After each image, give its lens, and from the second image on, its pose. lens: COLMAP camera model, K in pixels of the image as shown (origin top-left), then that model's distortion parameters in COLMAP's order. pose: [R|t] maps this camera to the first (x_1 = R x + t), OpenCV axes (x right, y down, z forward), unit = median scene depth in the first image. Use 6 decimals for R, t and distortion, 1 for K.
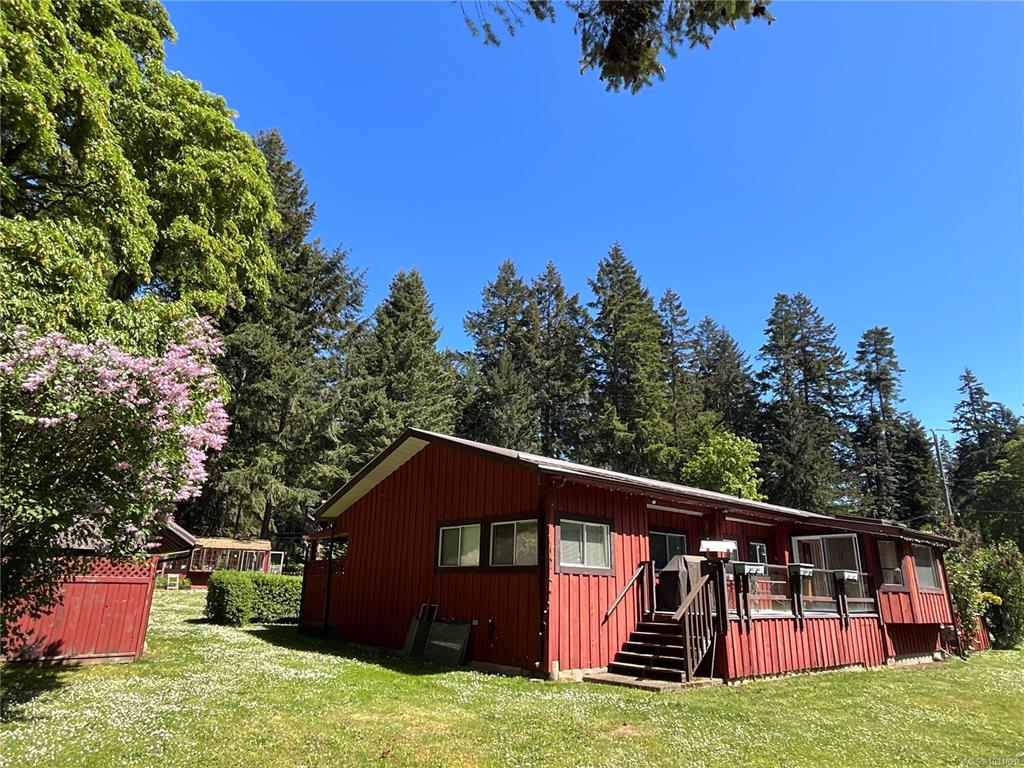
lens RADIAL K [[637.2, 0, 512.0], [0, 637.2, 384.0], [0, 0, 1]] dist [-0.002455, -0.000383]
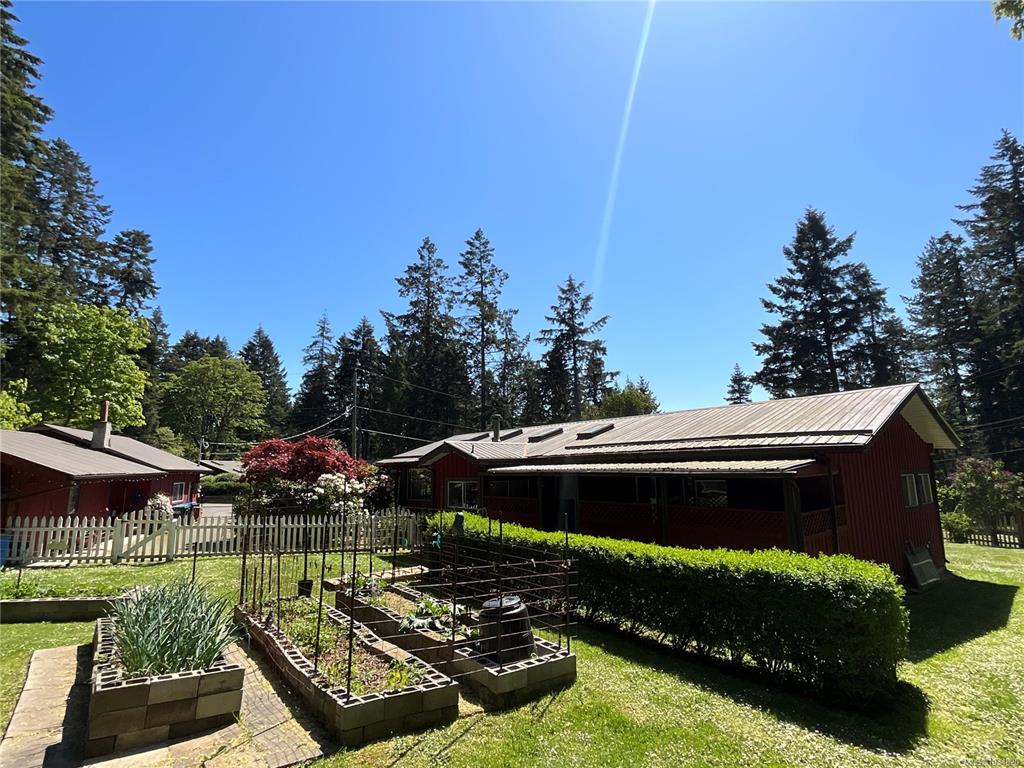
lens RADIAL K [[526.1, 0, 515.8], [0, 526.1, 391.8], [0, 0, 1]] dist [-0.004124, 0.009819]
pose [[-0.022433, 0.129754, 0.991292, -0.268553], [-0.301768, 0.944415, -0.130447, 0.092865], [-0.953118, -0.302066, 0.017969, 0.376151]]
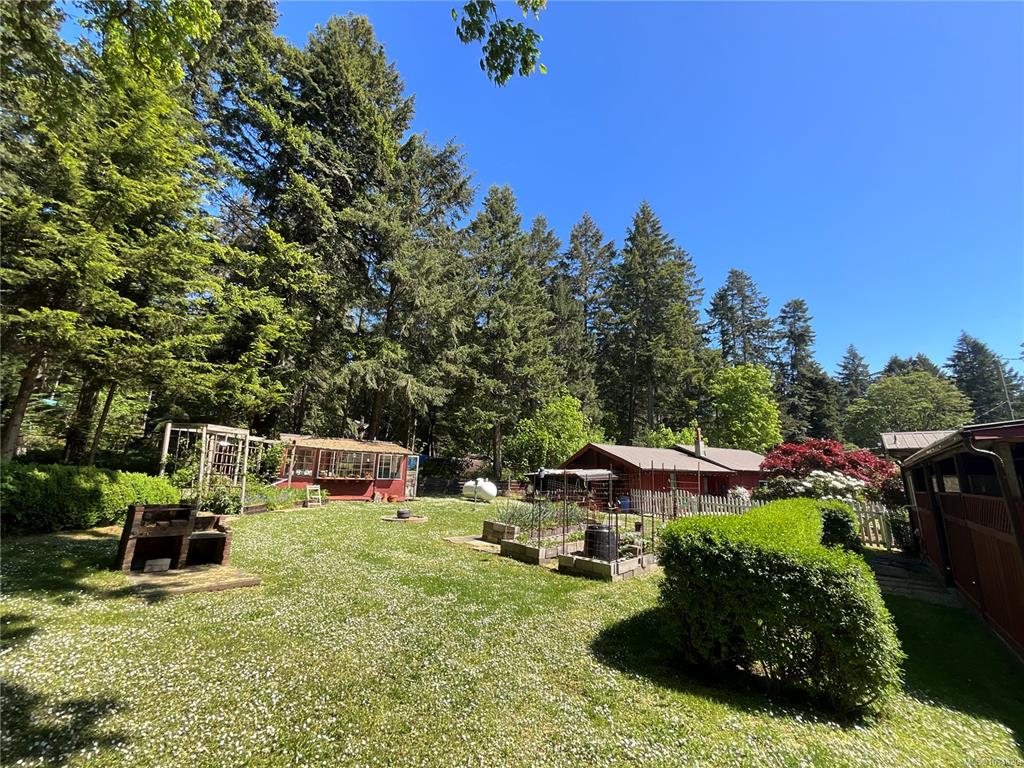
lens RADIAL K [[405.8, 0, 512.0], [0, 405.8, 384.0], [0, 0, 1]] dist [0.000842, 0.000086]
pose [[0.976002, 0.049674, 0.212020, -0.229843], [-0.068305, 0.994332, 0.081470, 0.070477], [-0.206772, -0.093997, 0.973863, 0.278747]]
